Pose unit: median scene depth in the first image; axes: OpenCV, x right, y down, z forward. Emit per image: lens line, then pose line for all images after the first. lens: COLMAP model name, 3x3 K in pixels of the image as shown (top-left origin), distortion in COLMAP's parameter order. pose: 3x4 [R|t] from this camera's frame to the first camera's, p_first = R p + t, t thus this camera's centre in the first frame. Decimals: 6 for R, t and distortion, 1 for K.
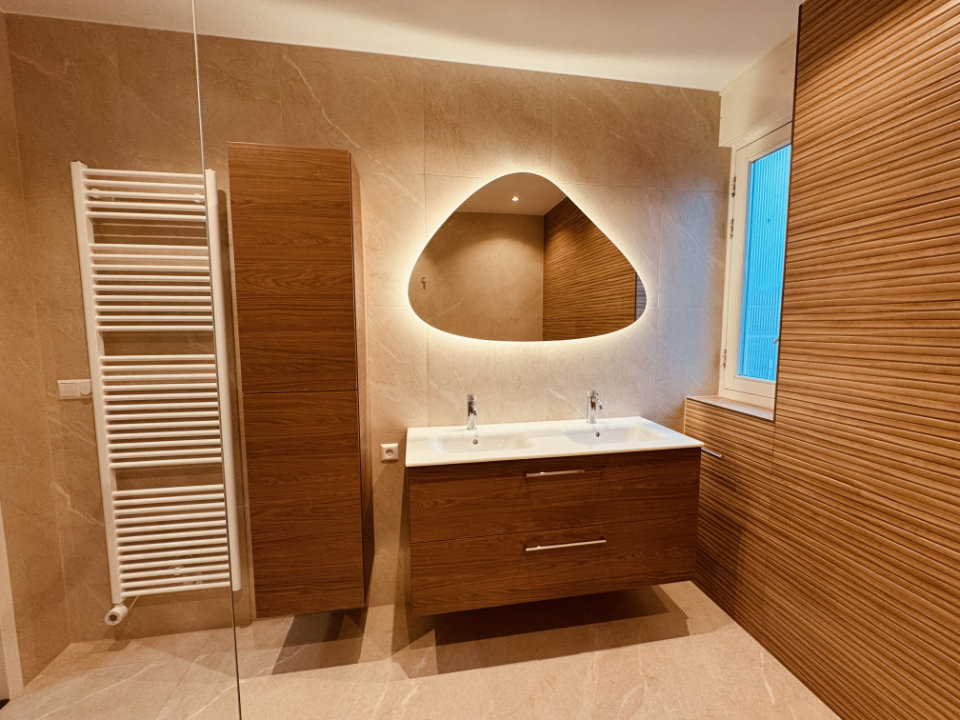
lens RADIAL K [[382.8, 0, 480.0], [0, 382.8, 360.0], [0, 0, 1]] dist [-0.002034, -0.000359]
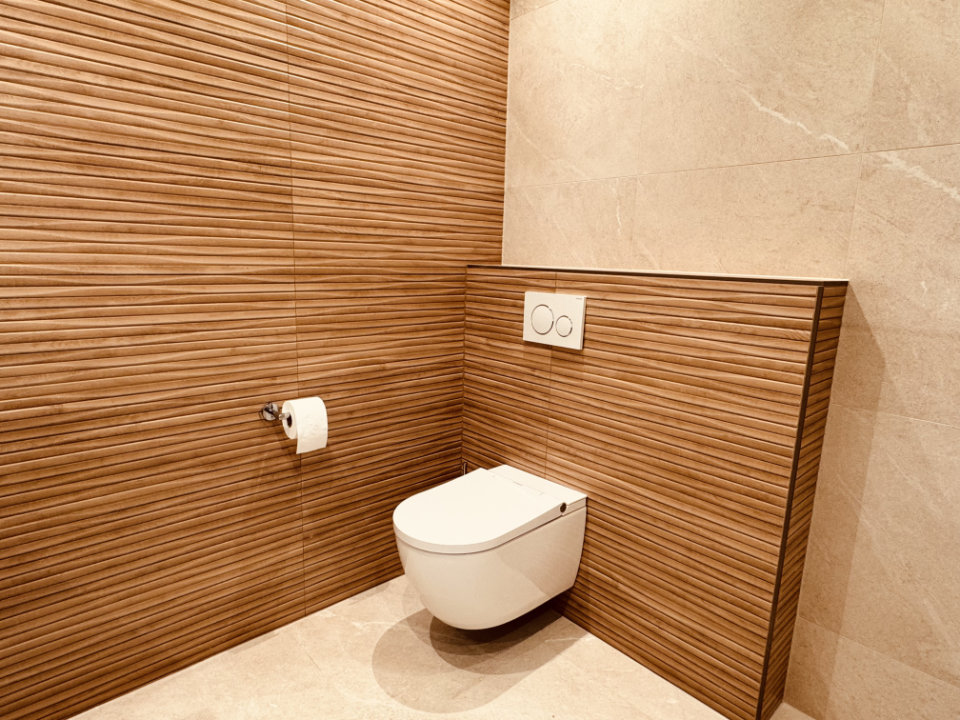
lens RADIAL K [[557.8, 0, 477.4], [0, 557.8, 363.7], [0, 0, 1]] dist [-0.001597, 0.000430]
pose [[-0.536023, -0.170786, 0.826747, -0.209886], [0.052067, 0.970770, 0.234295, 0.044755], [-0.842596, 0.168634, -0.511463, 0.651882]]
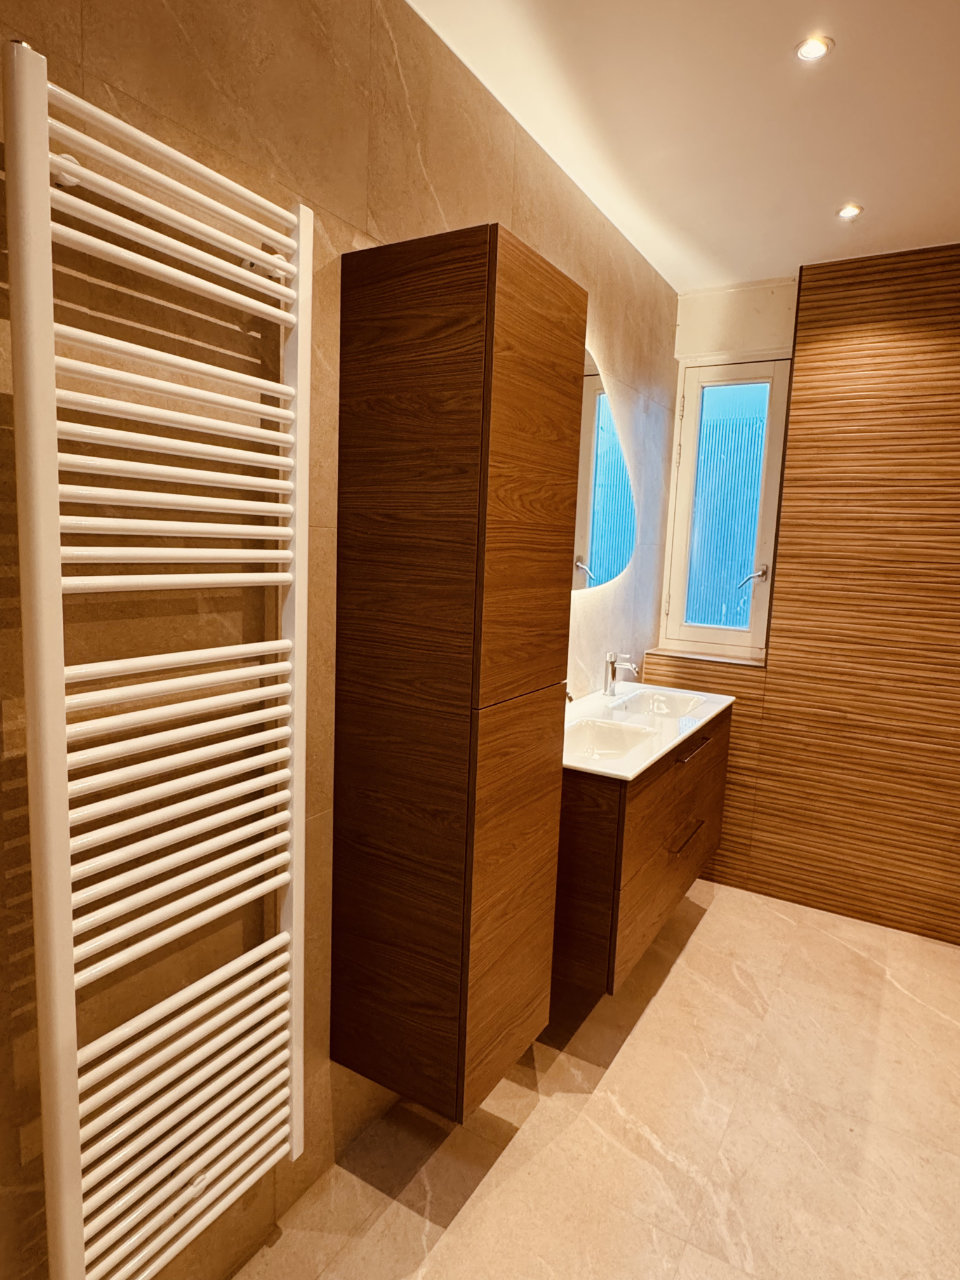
lens RADIAL K [[742.6, 0, 480.0], [0, 742.6, 640.0], [0, 0, 1]] dist [-0.002598, 0.000314]
pose [[0.647898, -0.070289, 0.758477, -1.132216], [0.028590, 0.997276, 0.067996, -0.062301], [-0.761190, -0.022370, 0.648143, 0.279880]]
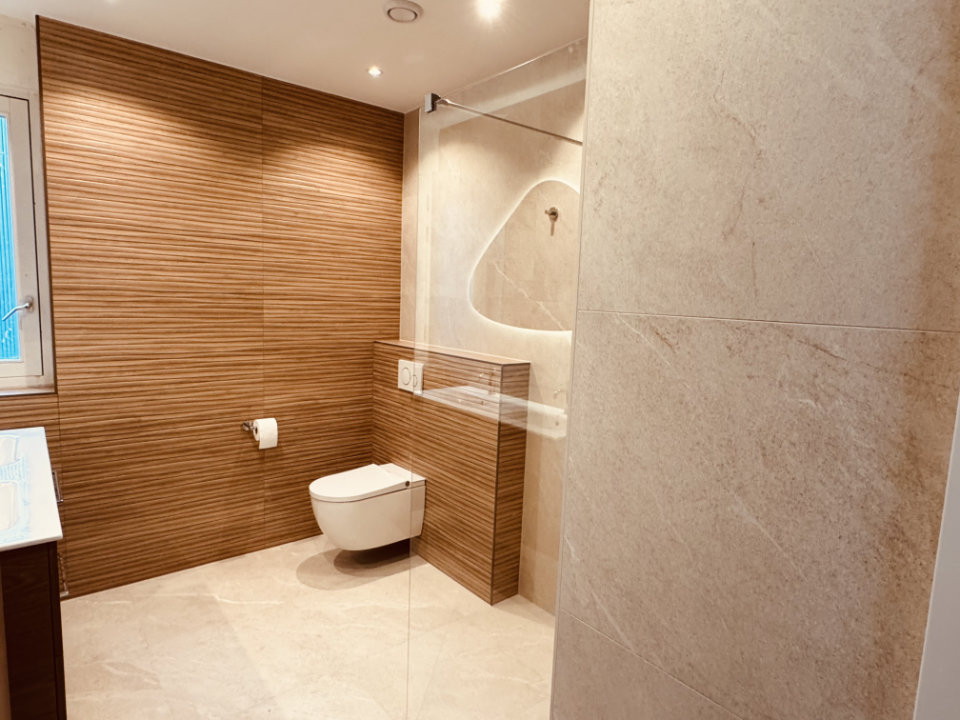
lens RADIAL K [[556.9, 0, 478.1], [0, 556.9, 361.3], [0, 0, 1]] dist [-0.002598, 0.000314]
pose [[-0.494482, -0.117990, 0.861142, -1.099335], [0.044671, 0.985984, 0.160746, -0.119141], [-0.868039, 0.117954, -0.482281, 0.663488]]
